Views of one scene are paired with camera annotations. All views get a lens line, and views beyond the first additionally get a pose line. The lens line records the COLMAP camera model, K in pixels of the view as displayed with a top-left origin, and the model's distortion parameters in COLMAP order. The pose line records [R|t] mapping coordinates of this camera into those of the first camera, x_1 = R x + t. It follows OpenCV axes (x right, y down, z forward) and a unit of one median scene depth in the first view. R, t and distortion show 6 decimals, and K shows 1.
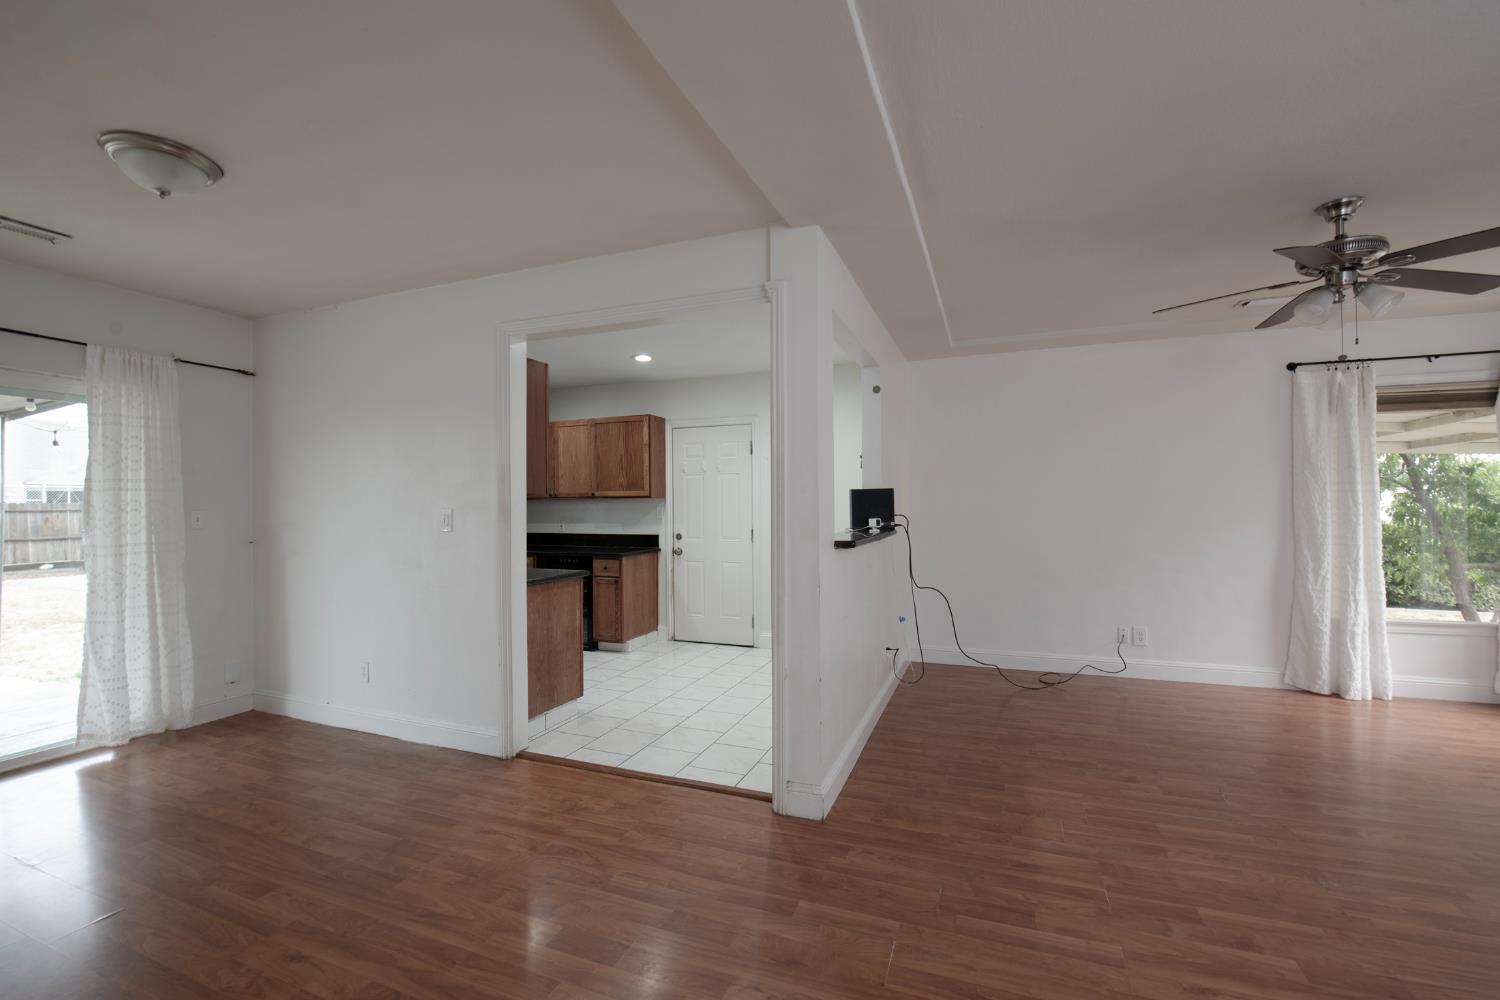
lens RADIAL K [[618.5, 0, 731.5], [0, 618.5, 509.5], [0, 0, 1]] dist [-0.023340, 0.000755]
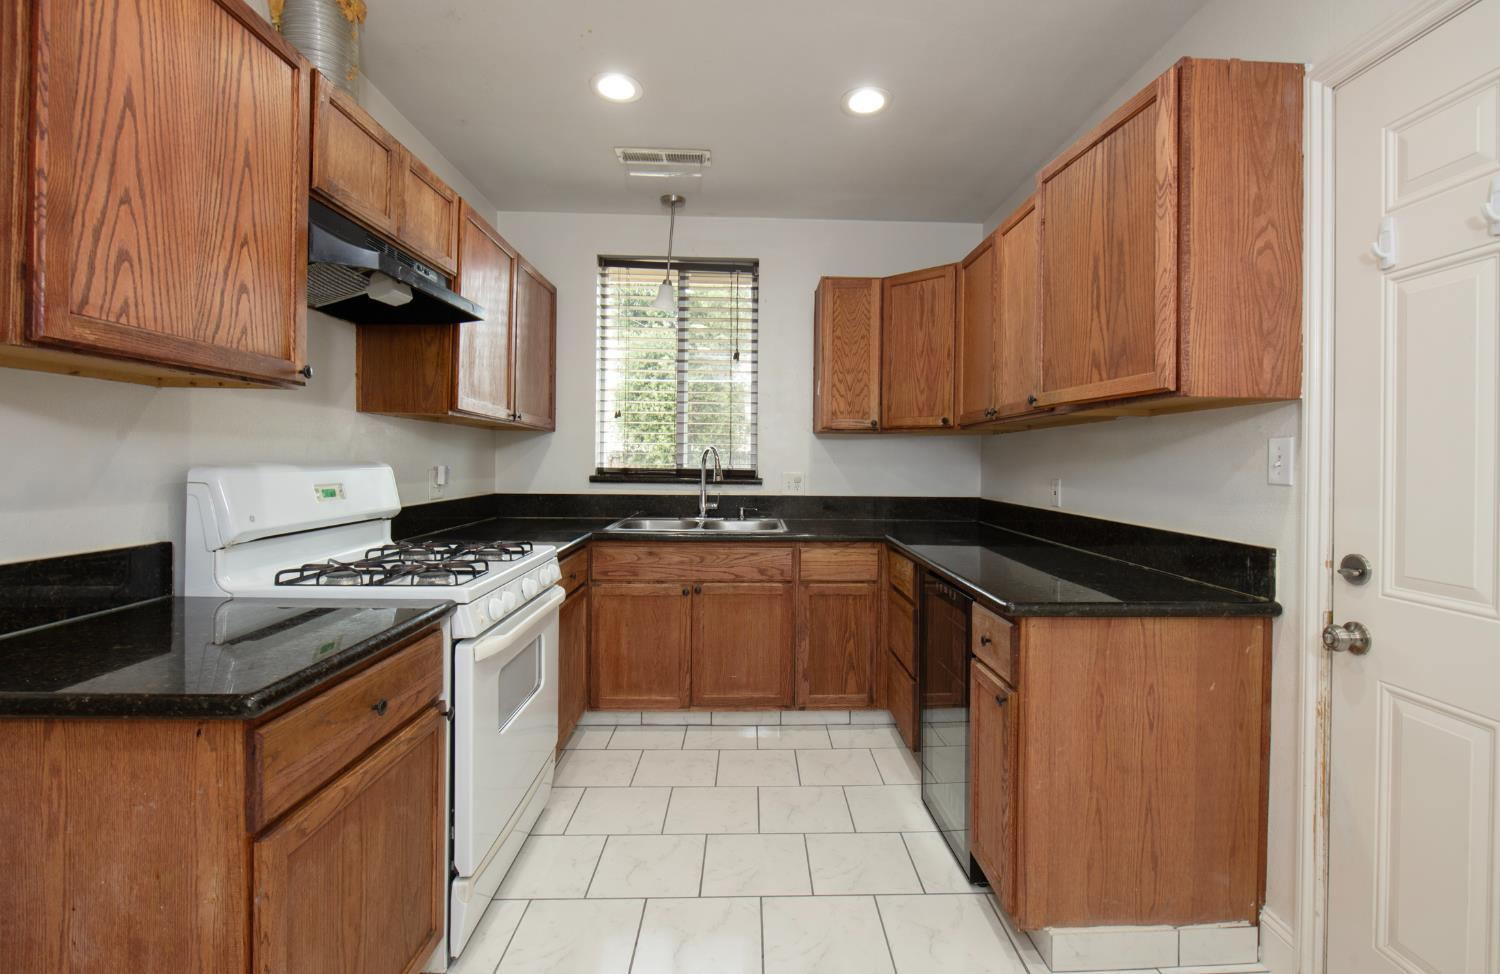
lens RADIAL K [[649.4, 0, 785.4], [0, 649.4, 466.0], [0, 0, 1]] dist [-0.010280, -0.000249]
pose [[0.427421, 0.018516, -0.903863, 0.056891], [-0.019617, 0.999745, 0.011204, 0.014474], [0.903840, 0.012942, 0.427675, 1.229041]]
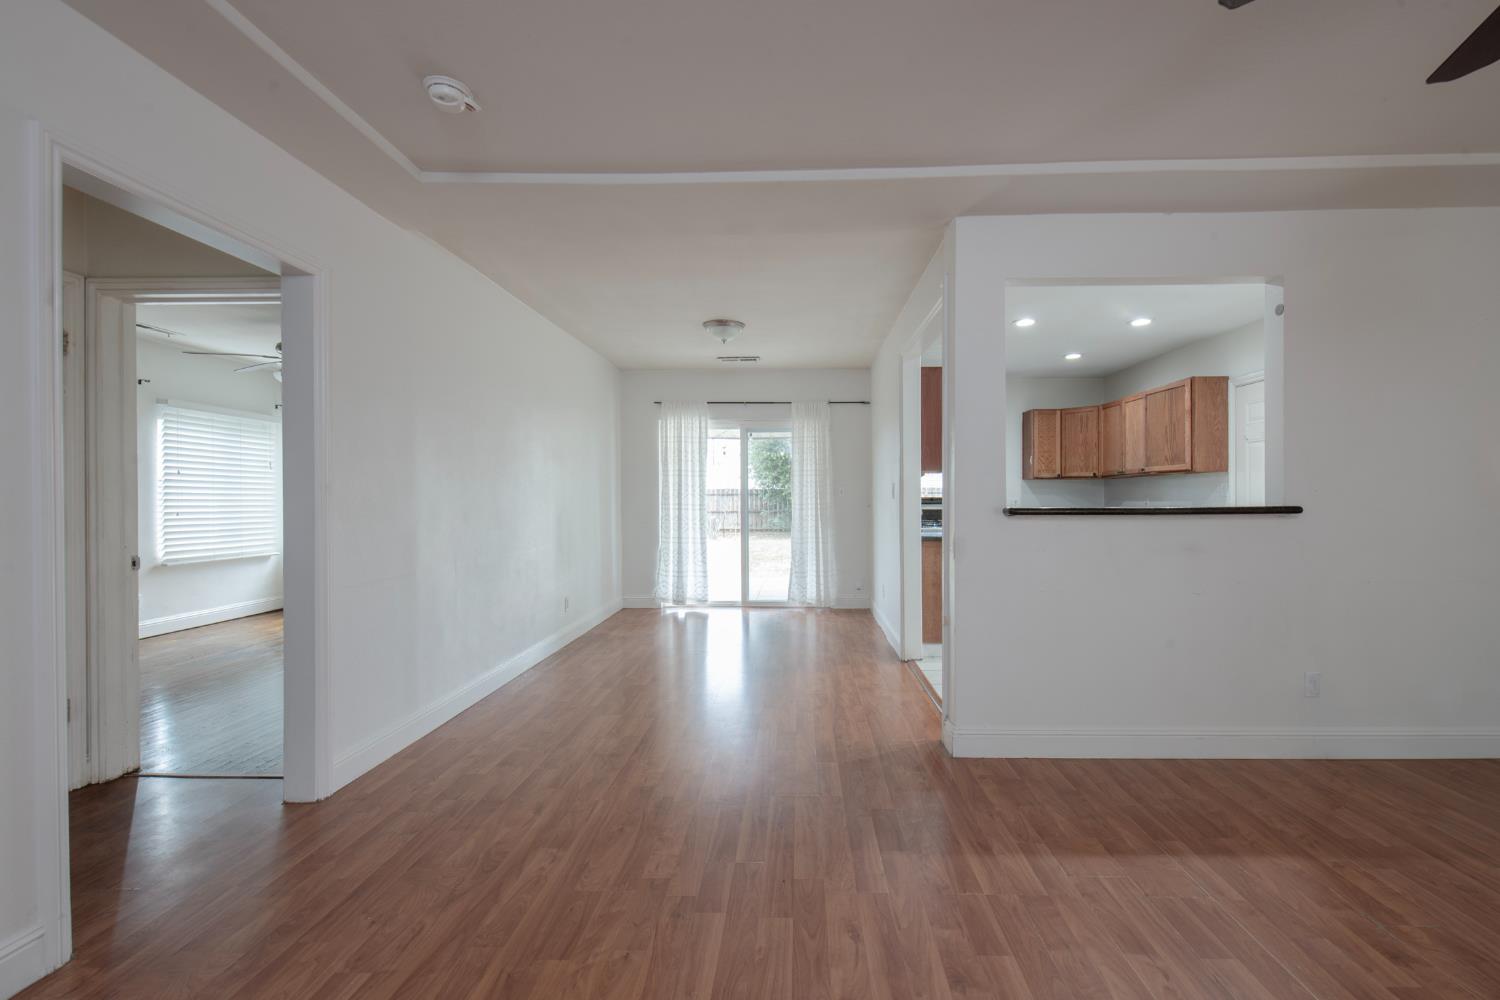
lens RADIAL K [[618.5, 0, 772.7], [0, 618.5, 504.2], [0, 0, 1]] dist [-0.023340, 0.000755]
pose [[0.338259, 0.016968, -0.940900, 0.794941], [-0.005118, 0.999856, 0.016191, 0.026616], [0.941039, -0.000661, 0.338297, 0.240786]]
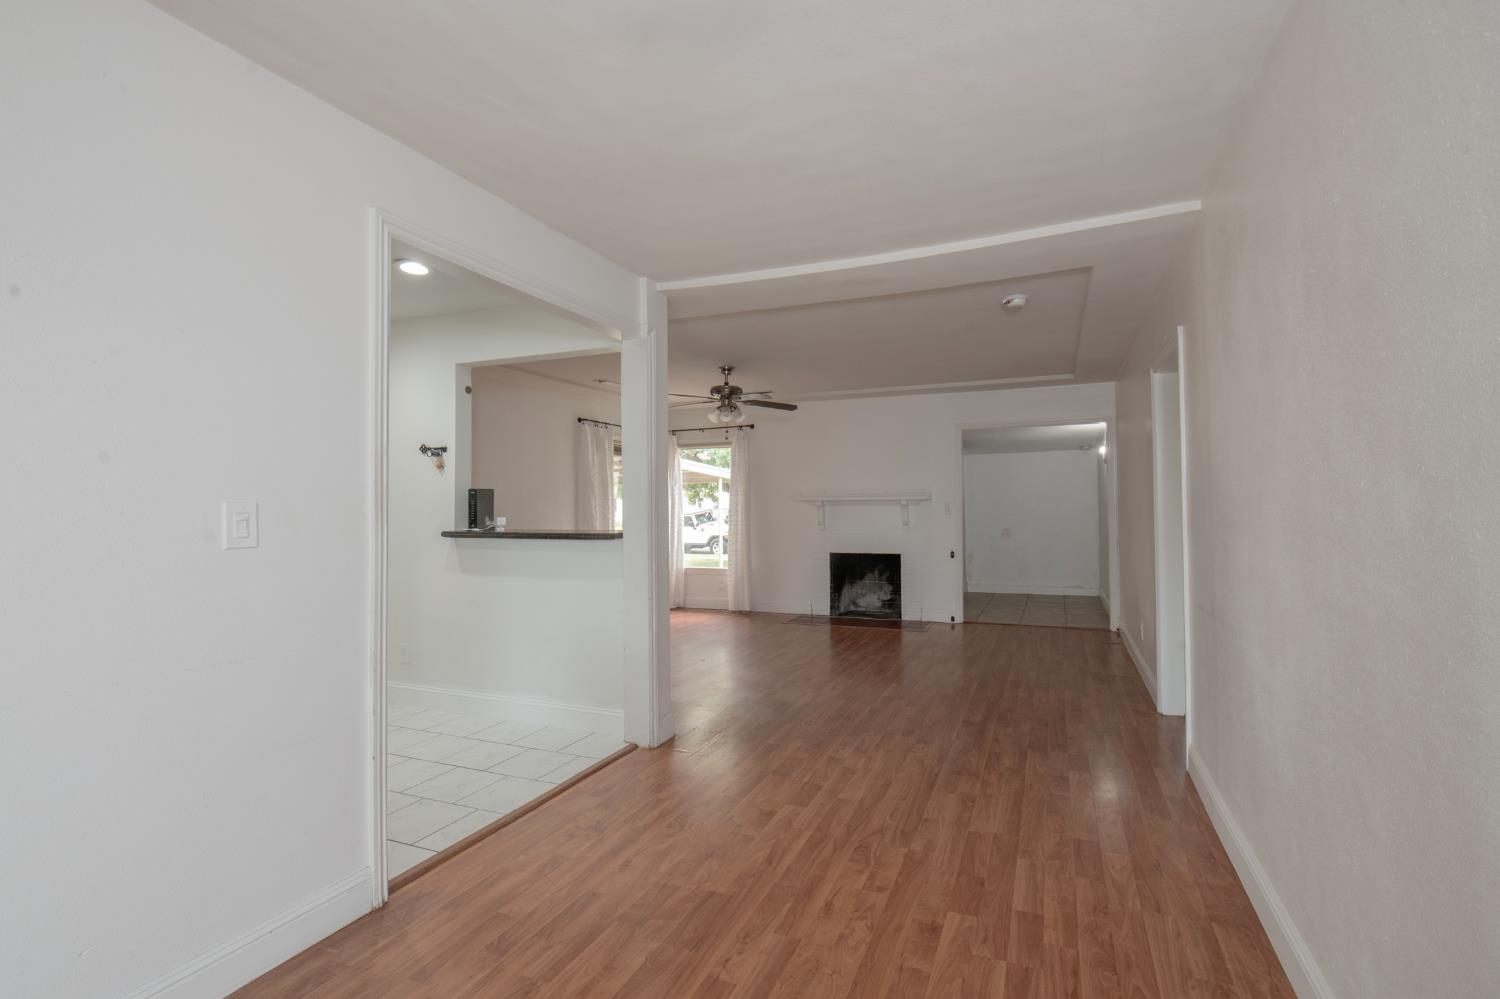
lens RADIAL K [[681.9, 0, 806.9], [0, 681.9, 484.6], [0, 0, 1]] dist [0.008914, -0.000477]
pose [[-0.029392, 0.039589, 0.998784, -1.042467], [0.013609, 0.999139, -0.039203, 0.011964], [-0.999475, 0.012441, -0.029905, 0.558126]]
